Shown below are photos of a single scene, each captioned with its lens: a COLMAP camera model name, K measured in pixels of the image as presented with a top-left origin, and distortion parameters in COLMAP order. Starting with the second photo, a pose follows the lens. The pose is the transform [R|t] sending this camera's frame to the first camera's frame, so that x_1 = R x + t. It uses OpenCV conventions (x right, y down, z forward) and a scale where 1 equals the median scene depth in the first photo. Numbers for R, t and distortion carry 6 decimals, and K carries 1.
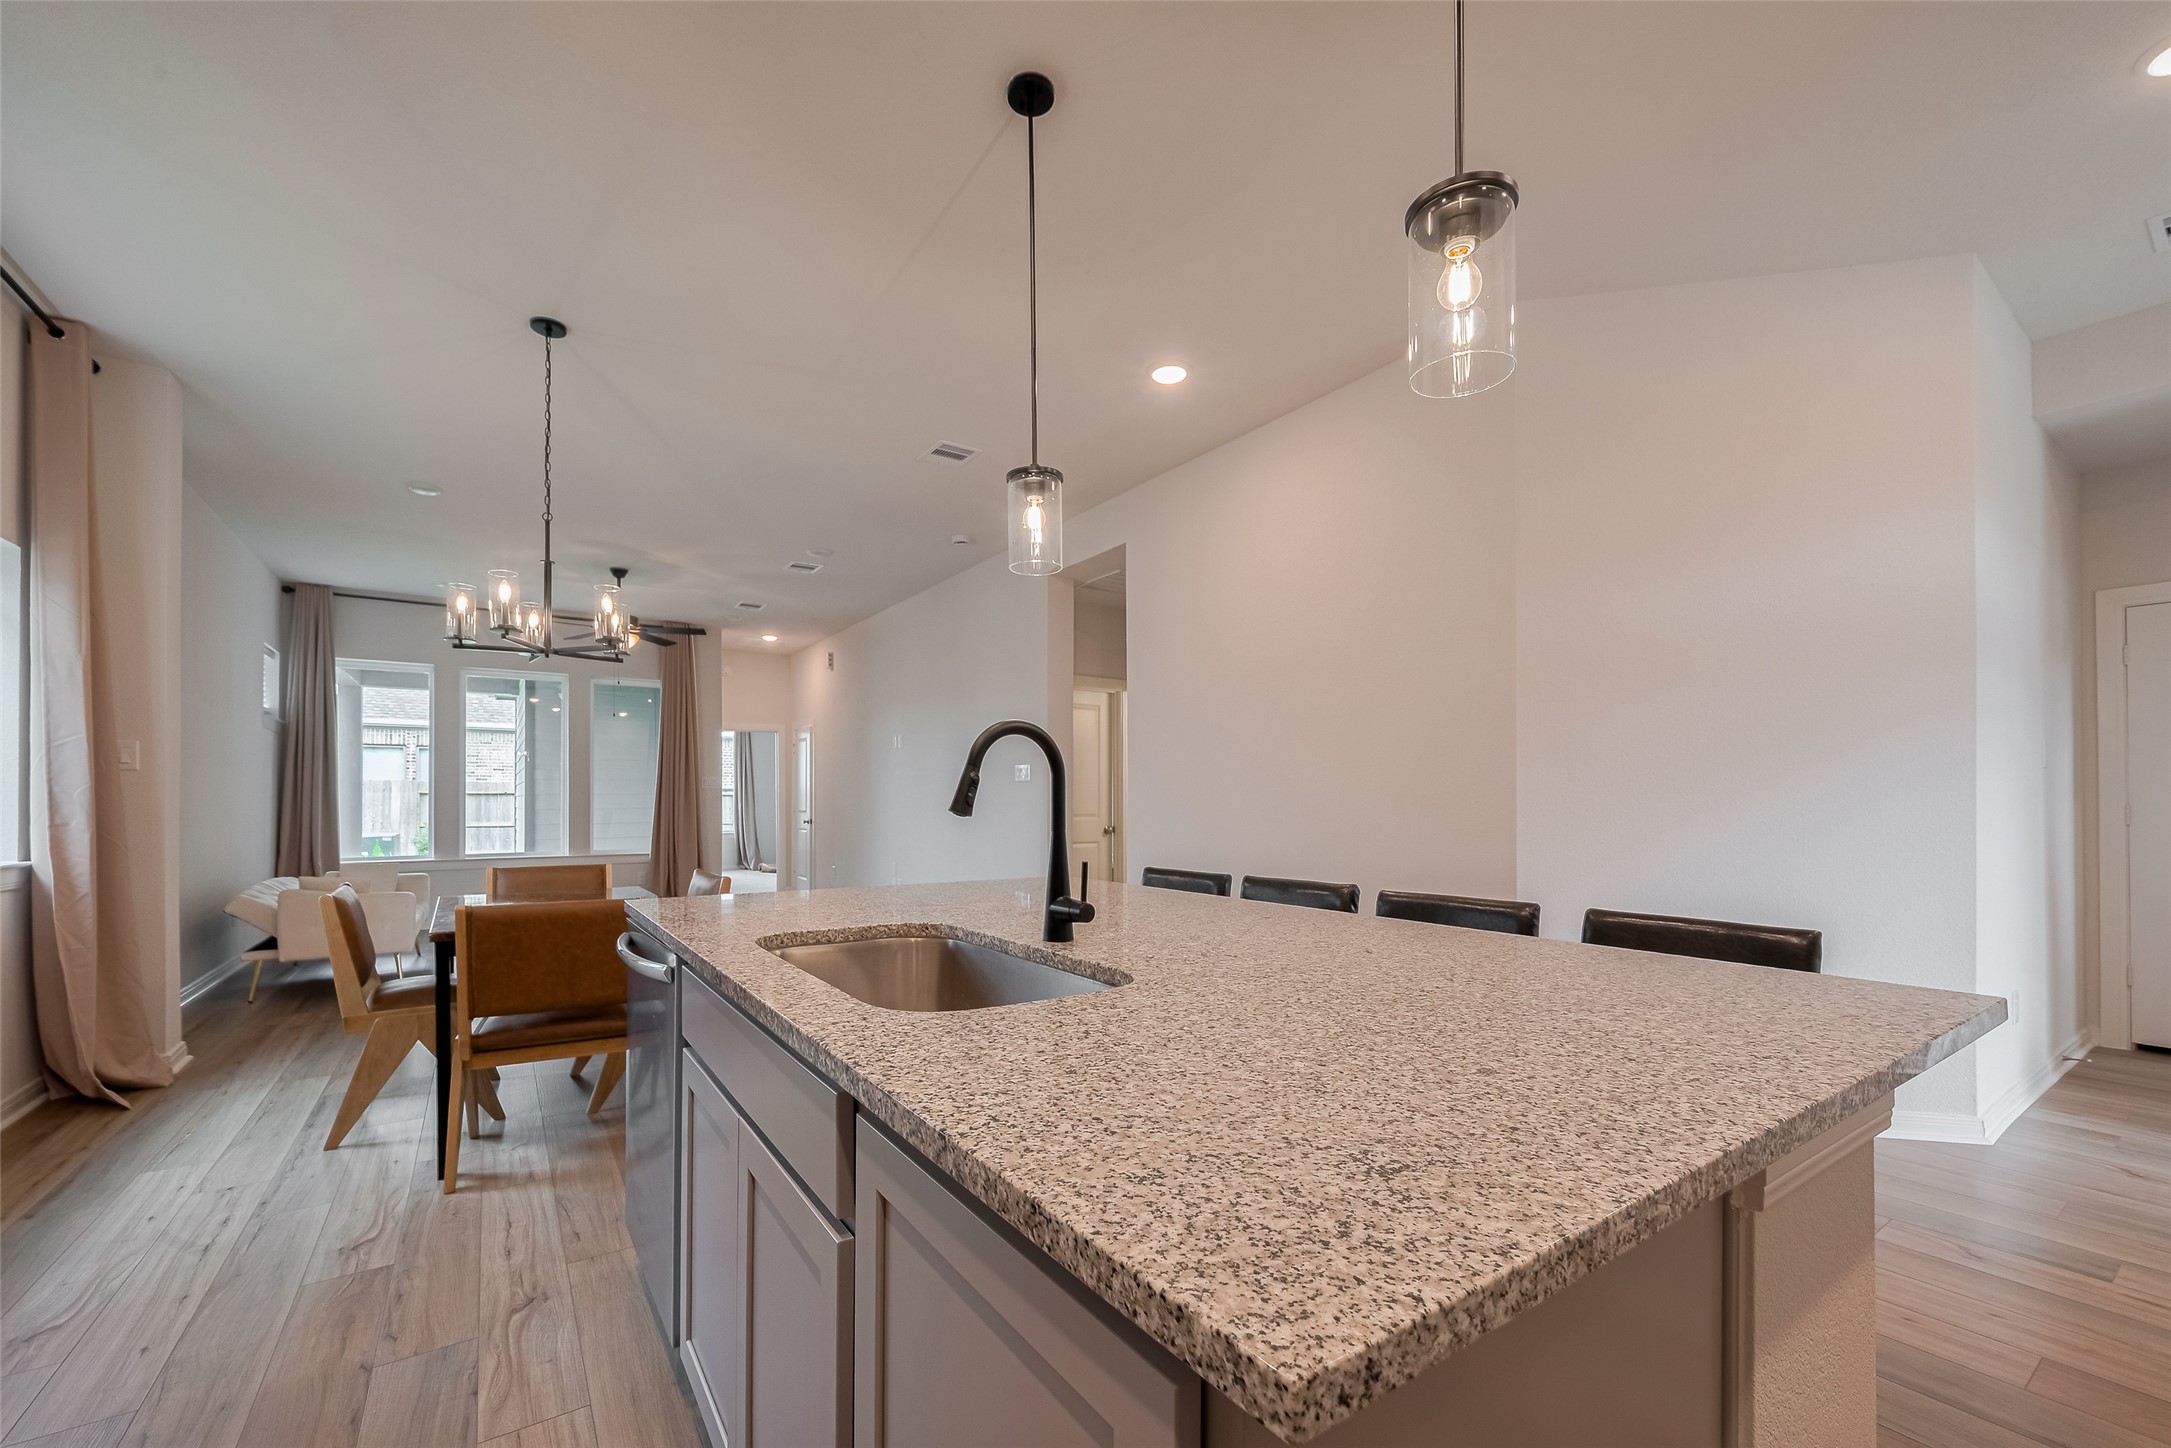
lens RADIAL K [[879.3, 0, 1081.6], [0, 879.3, 790.8], [0, 0, 1]] dist [-0.002589, -0.000256]
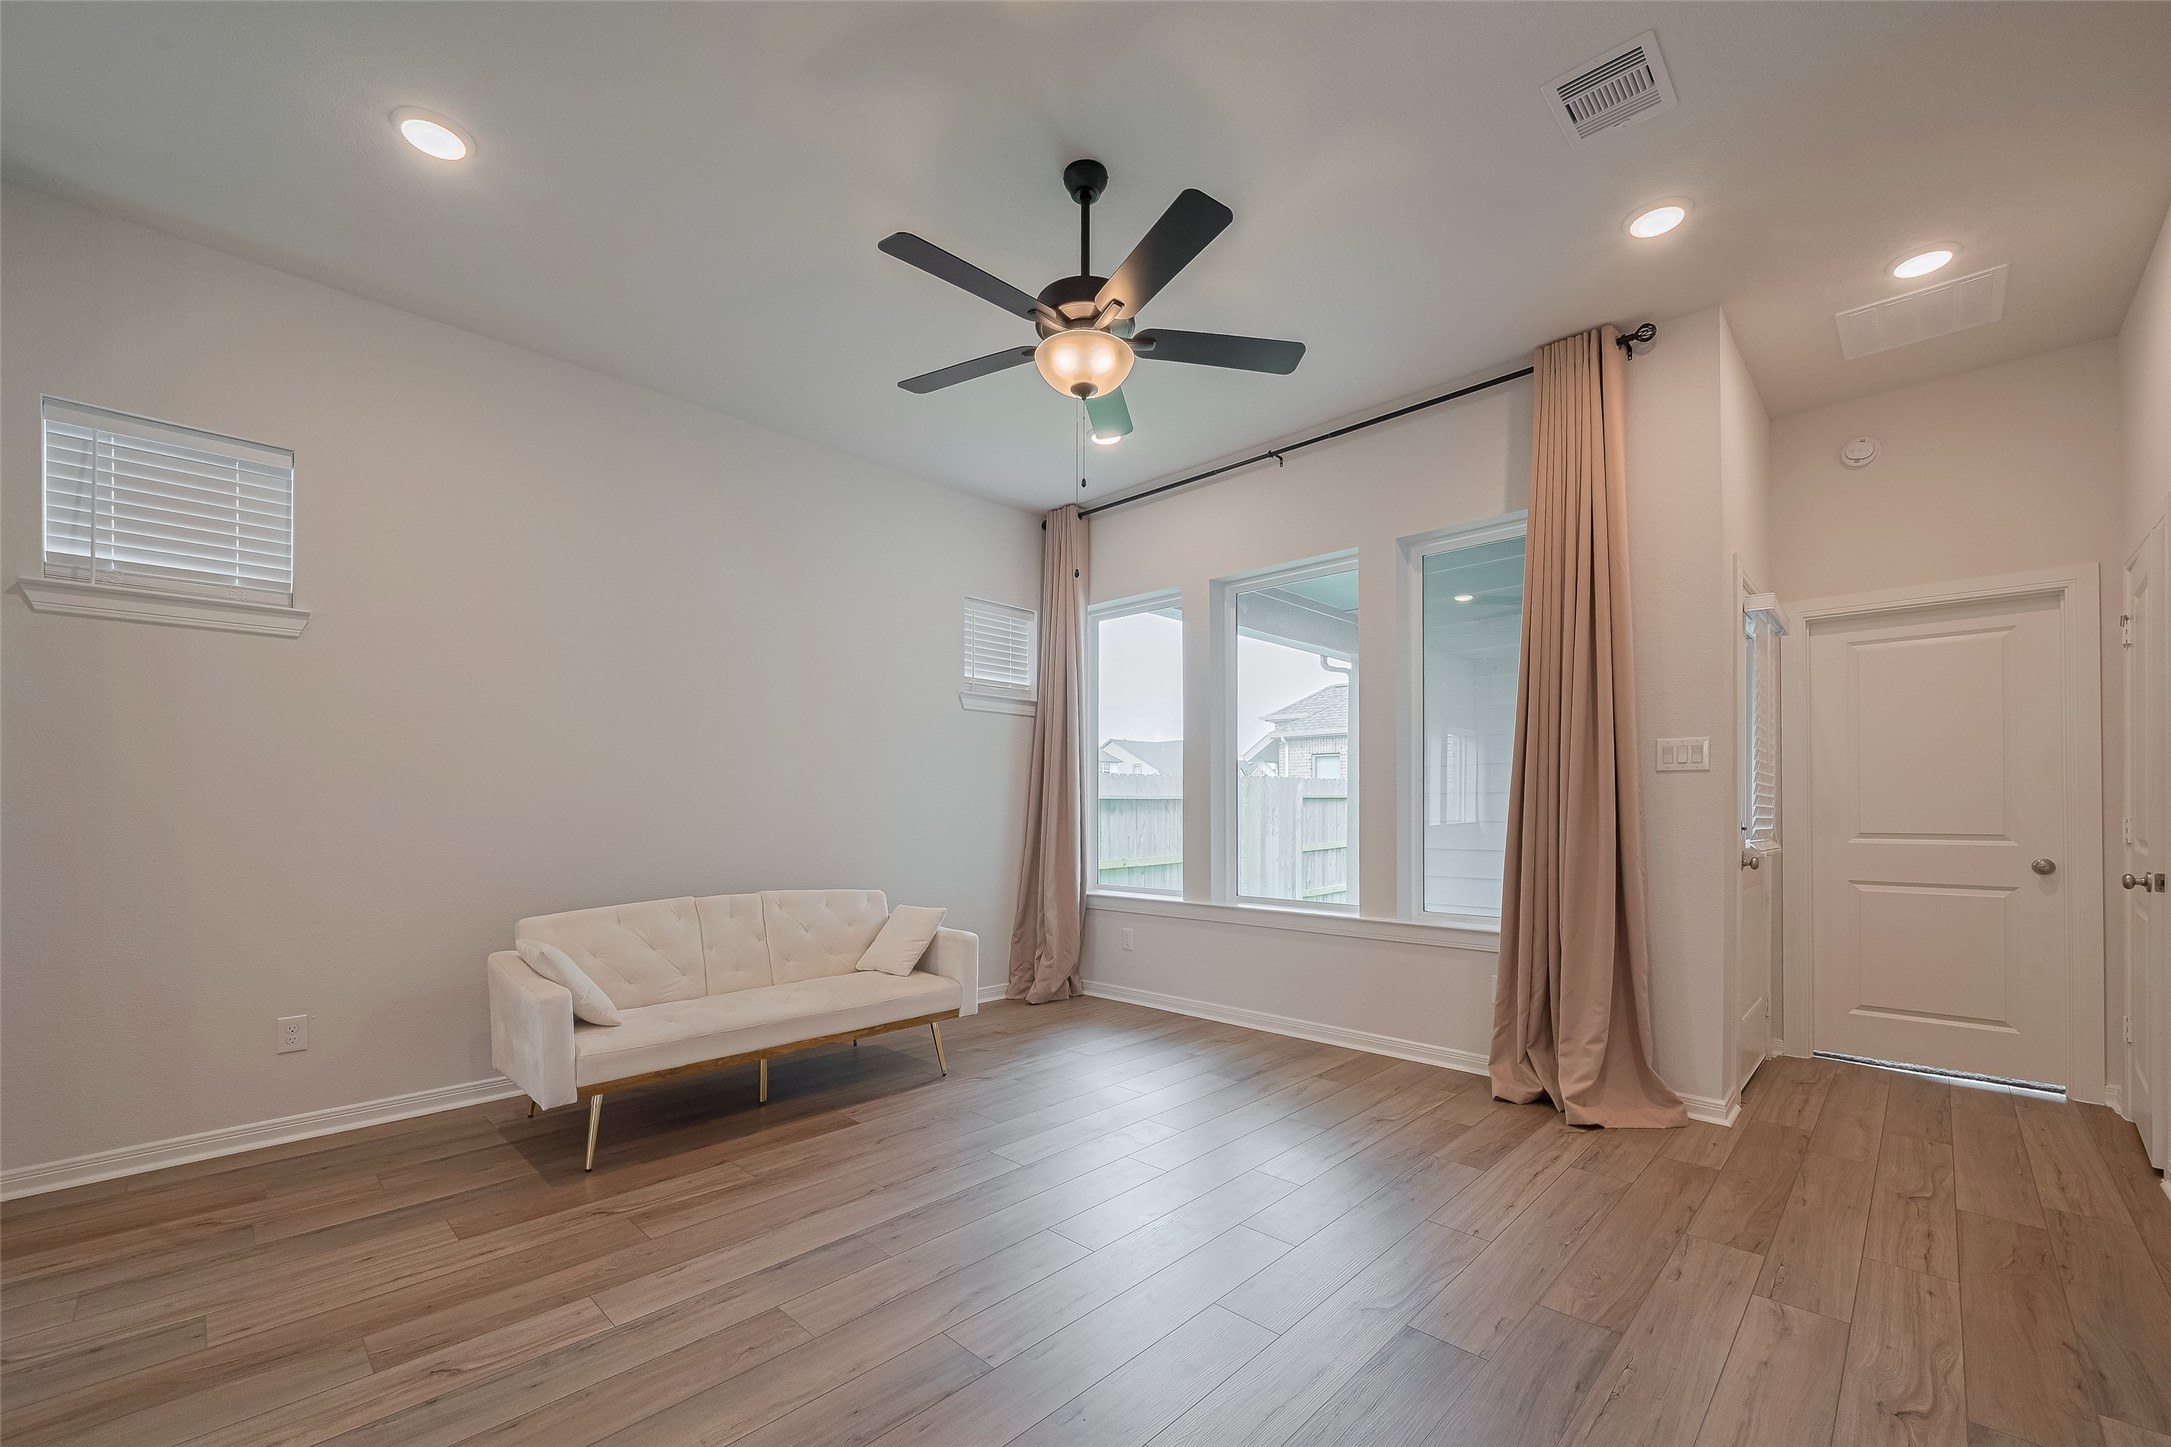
lens RADIAL K [[866.8, 0, 1100.7], [0, 866.8, 796.7], [0, 0, 1]] dist [-0.001634, 0.000022]
pose [[0.203665, -0.010672, -0.978983, -0.448218], [0.012218, 0.999890, -0.008358, 0.030736], [0.978964, -0.010259, 0.203773, 2.448251]]
